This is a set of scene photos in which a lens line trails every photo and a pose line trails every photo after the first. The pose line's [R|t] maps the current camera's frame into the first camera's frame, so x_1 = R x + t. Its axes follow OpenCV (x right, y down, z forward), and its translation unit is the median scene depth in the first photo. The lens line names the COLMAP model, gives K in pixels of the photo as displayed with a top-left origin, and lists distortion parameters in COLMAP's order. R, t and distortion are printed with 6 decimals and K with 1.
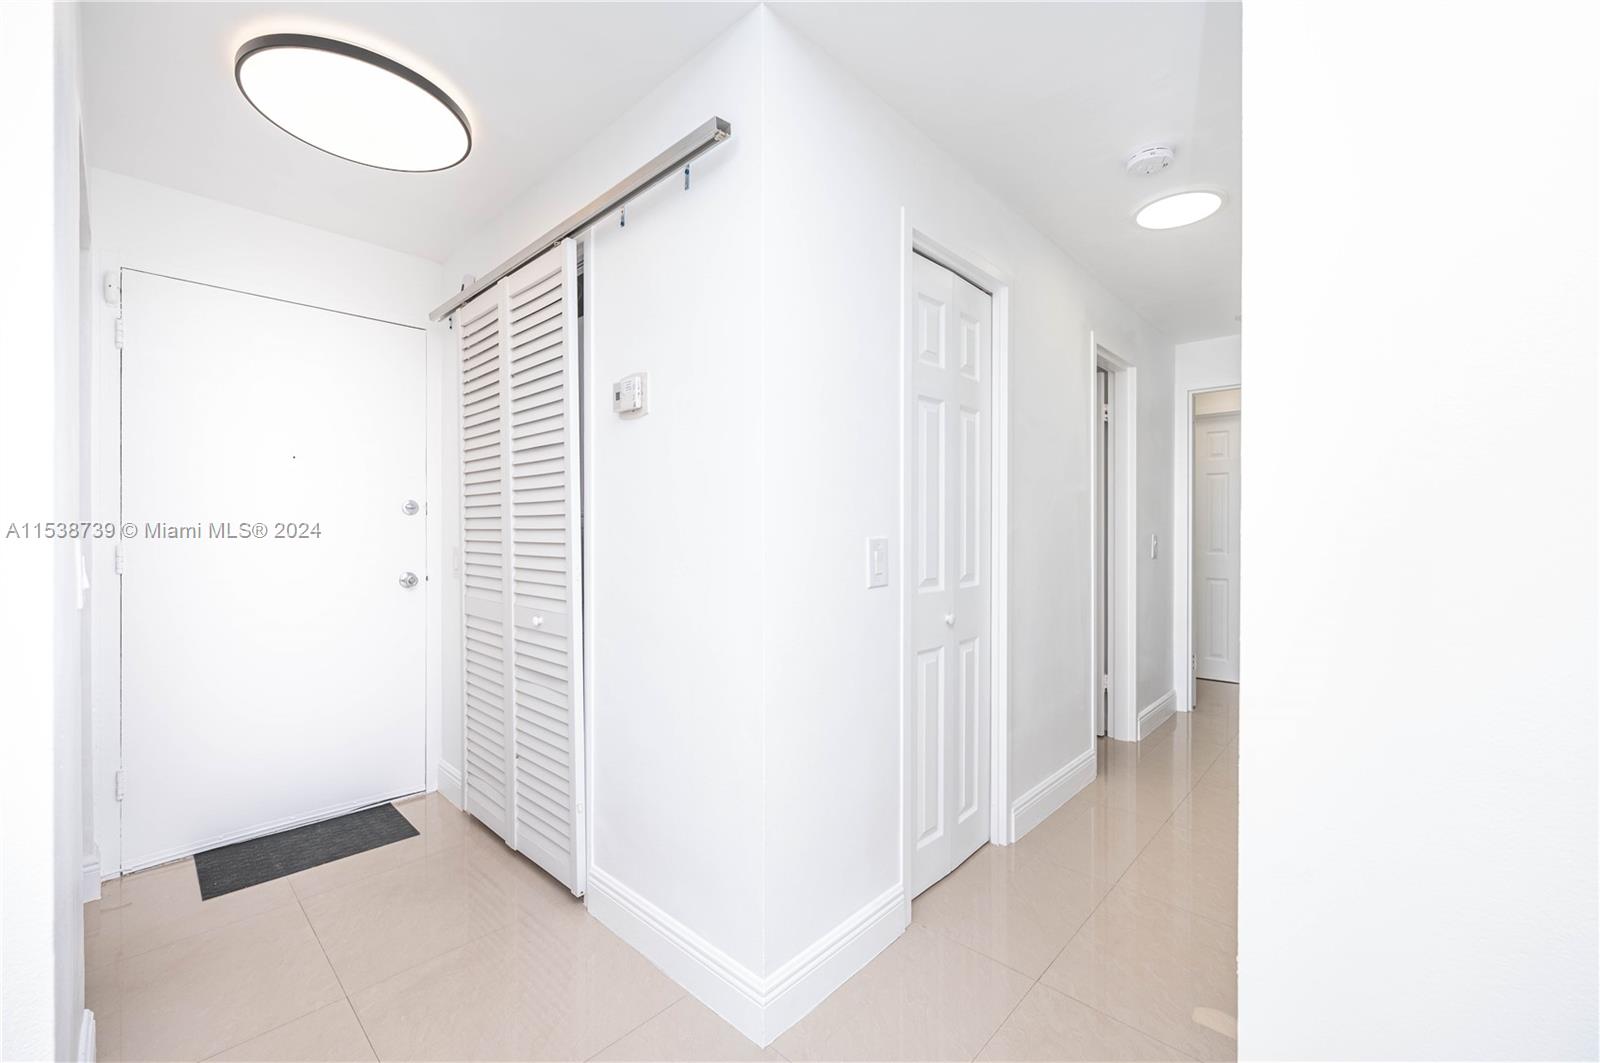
lens RADIAL K [[648.7, 0, 800.0], [0, 648.7, 531.5], [0, 0, 1]] dist [0.000112, -0.000117]
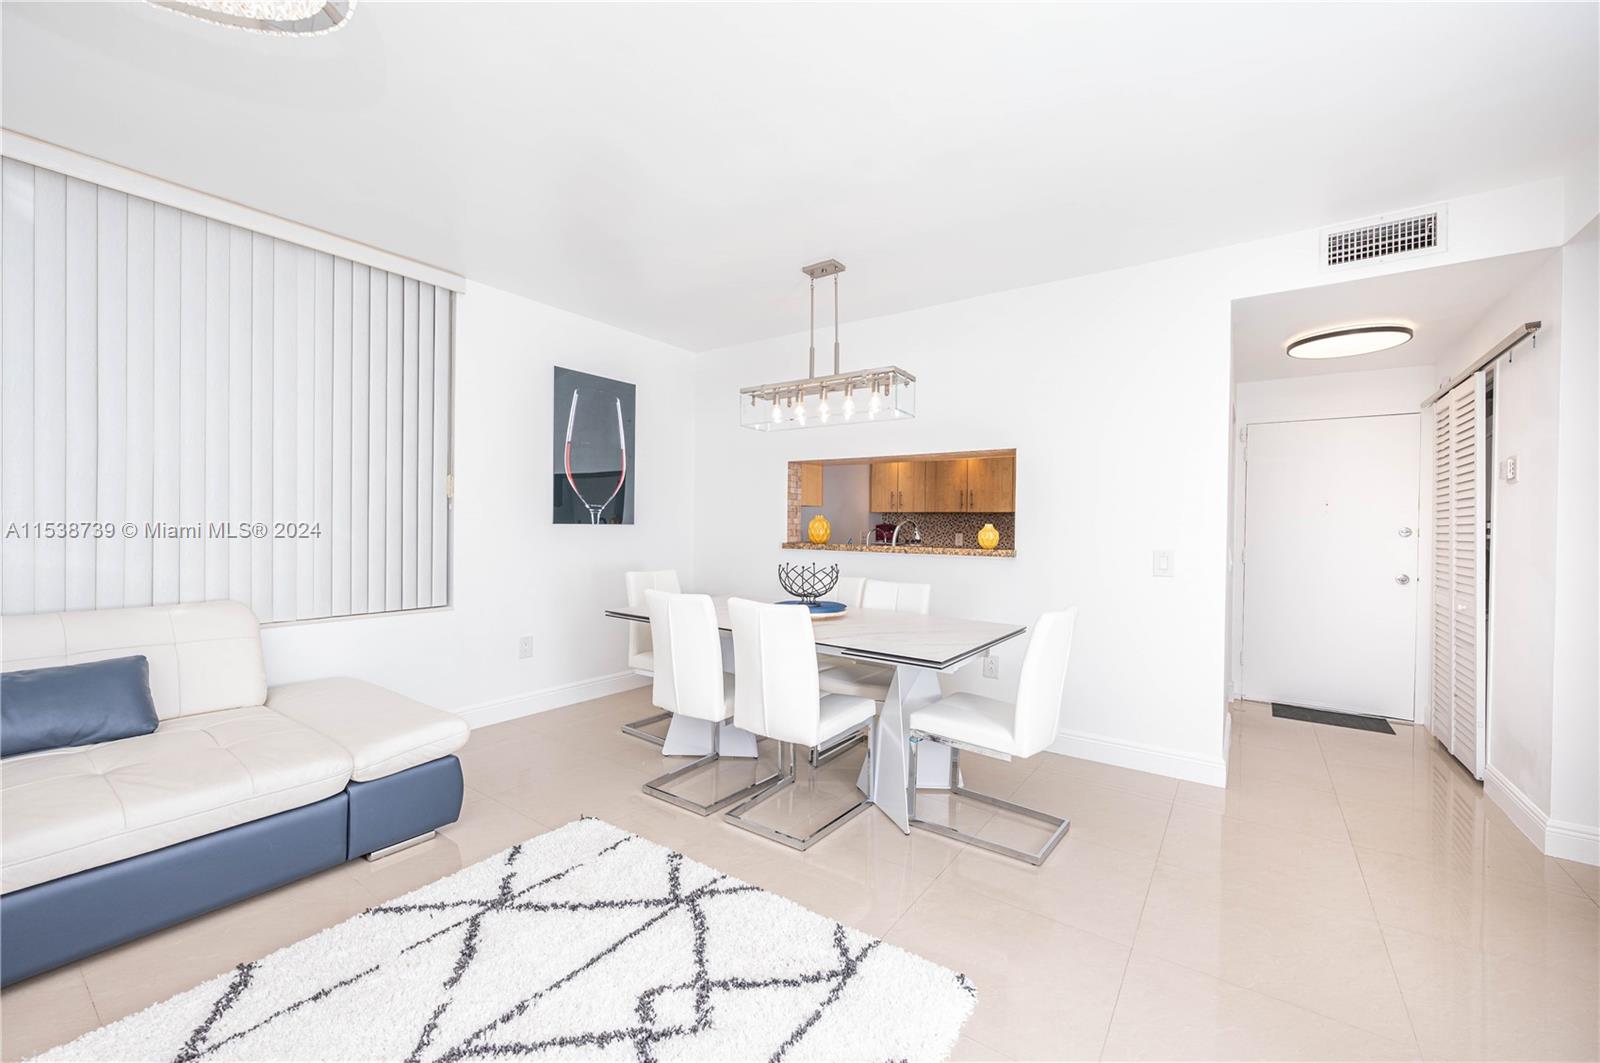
lens RADIAL K [[632.5, 0, 794.8], [0, 632.5, 530.1], [0, 0, 1]] dist [0.000833, 0.000031]
pose [[0.131656, 0.005603, -0.991280, 0.950875], [-0.017734, 0.999837, 0.003297, -0.029324], [0.991137, 0.017145, 0.131734, -0.861455]]
